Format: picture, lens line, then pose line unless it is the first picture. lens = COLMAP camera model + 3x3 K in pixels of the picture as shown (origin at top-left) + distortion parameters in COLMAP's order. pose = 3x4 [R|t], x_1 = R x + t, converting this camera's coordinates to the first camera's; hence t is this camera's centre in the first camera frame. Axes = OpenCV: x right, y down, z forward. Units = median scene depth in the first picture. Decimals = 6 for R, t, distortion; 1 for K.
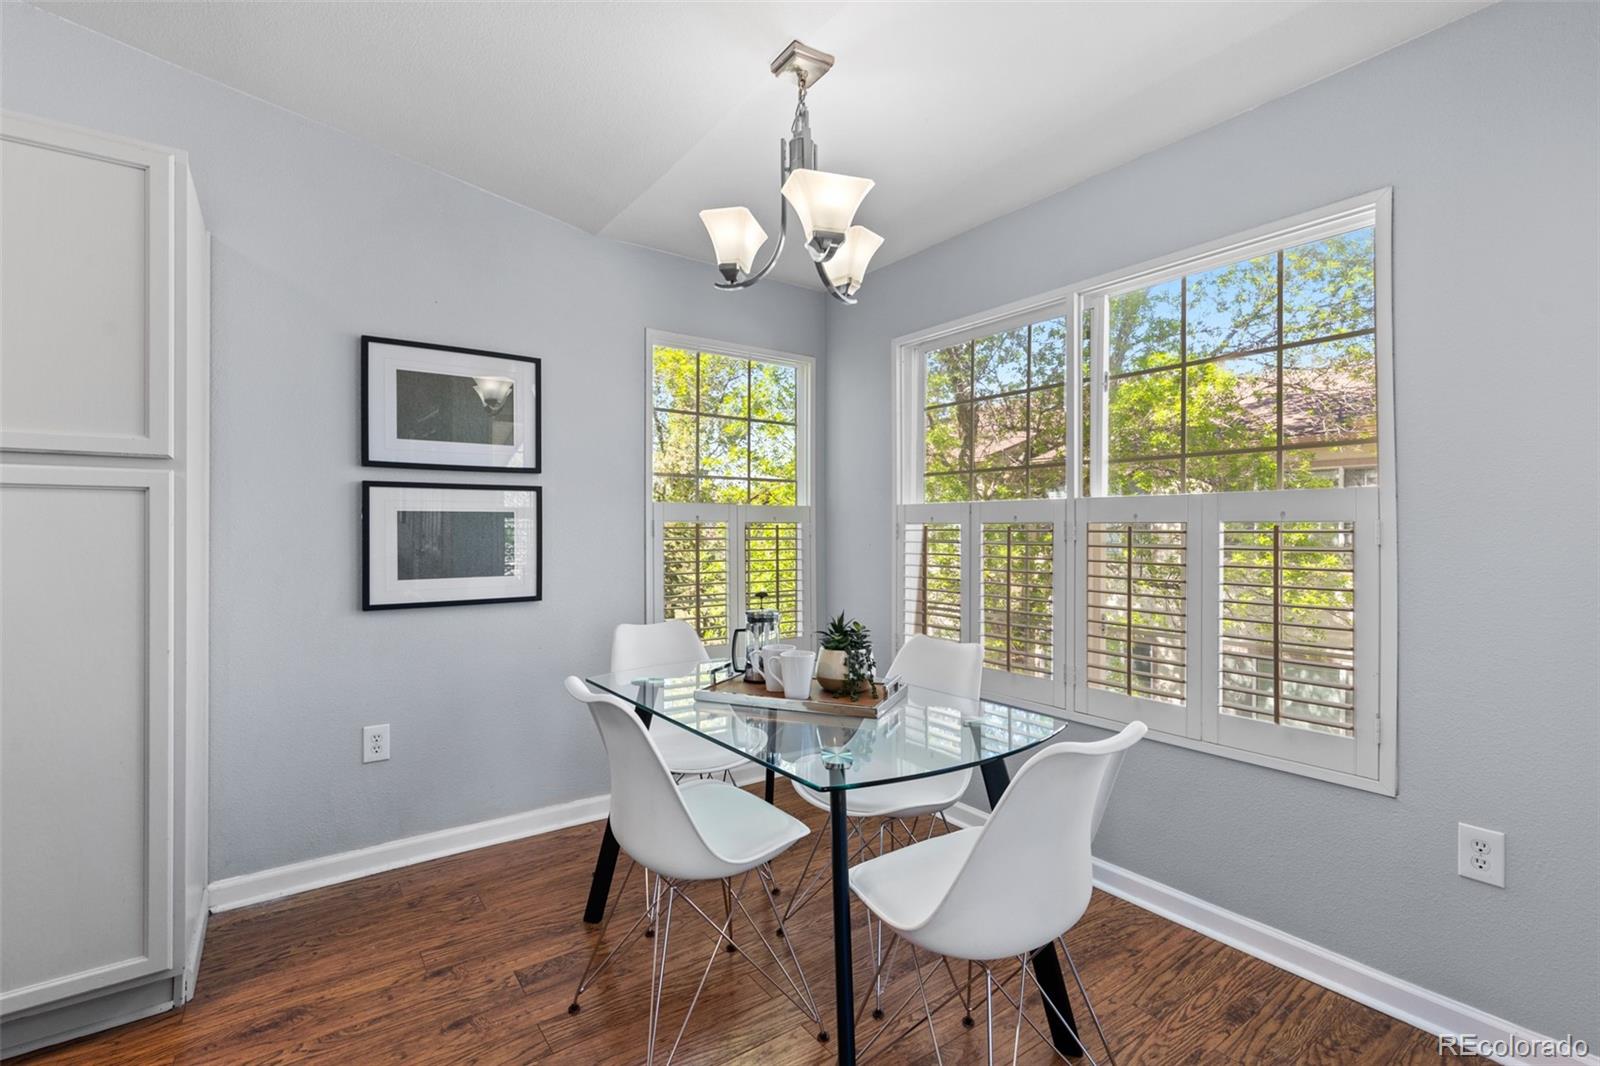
lens RADIAL K [[729.7, 0, 802.7], [0, 729.7, 529.6], [0, 0, 1]] dist [0.010395, -0.001473]
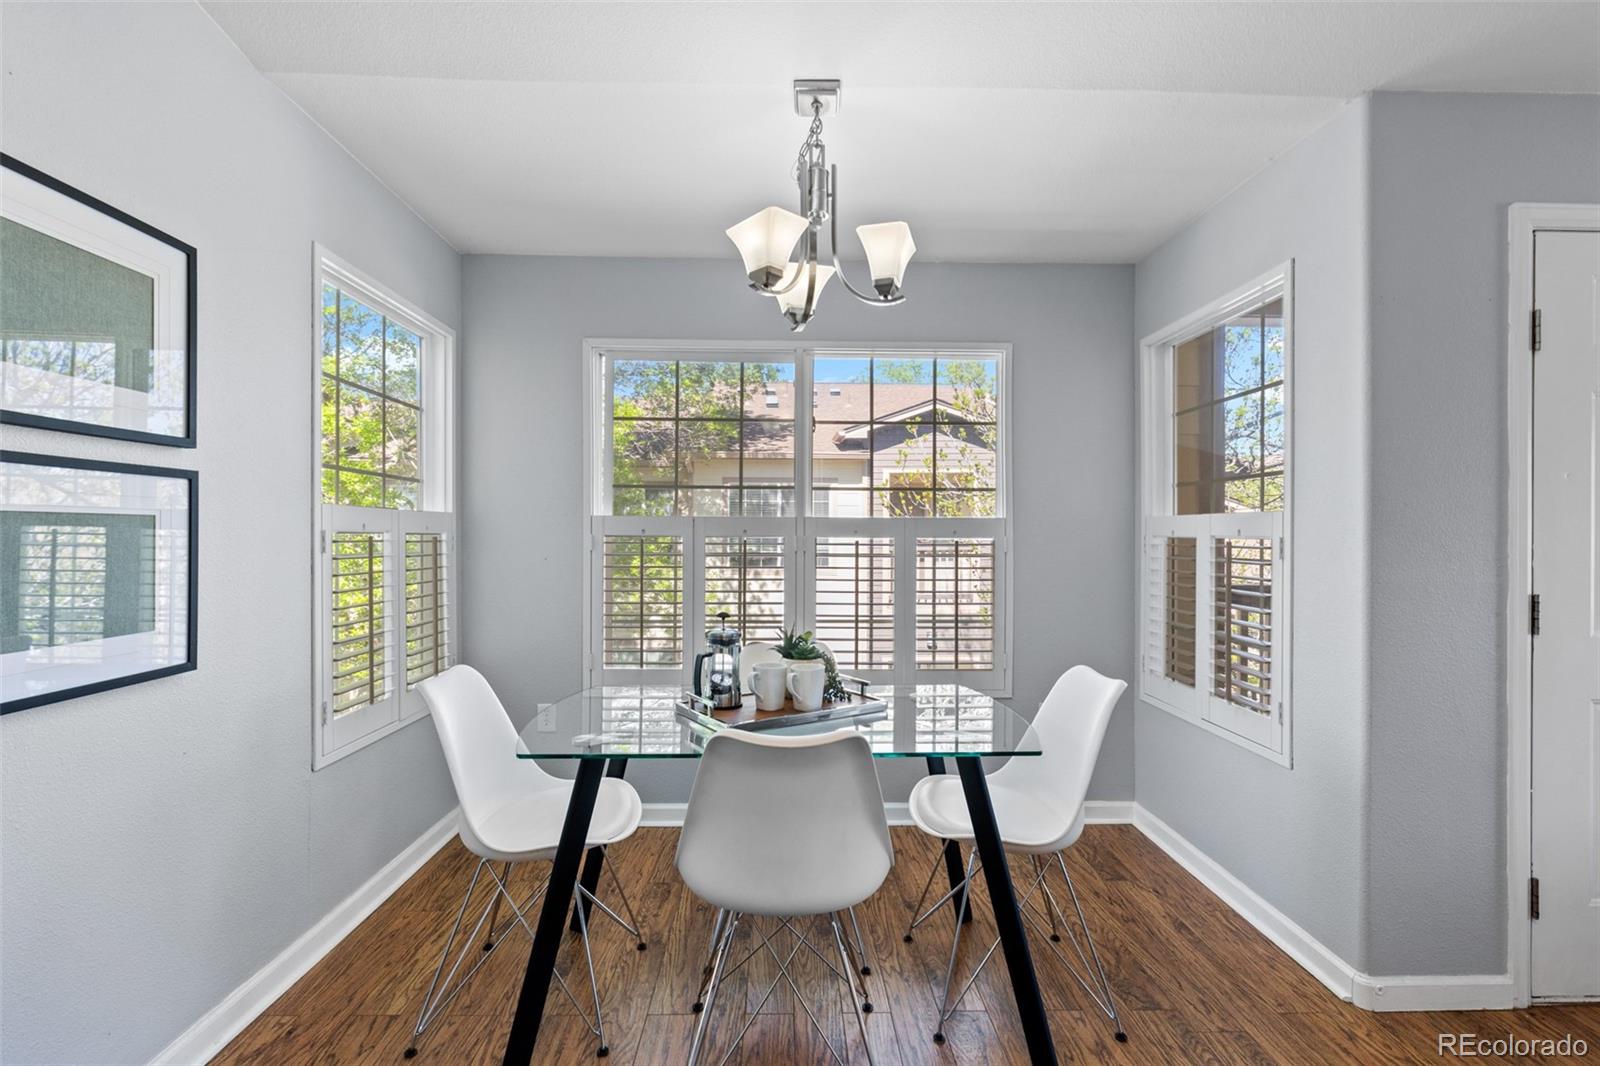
lens RADIAL K [[729.7, 0, 806.2], [0, 729.7, 532.2], [0, 0, 1]] dist [0.010395, -0.001473]
pose [[0.555255, 0.003541, 0.831672, -0.573912], [-0.001641, 0.999994, -0.003163, -0.009972], [-0.831678, 0.000392, 0.555258, 0.282294]]
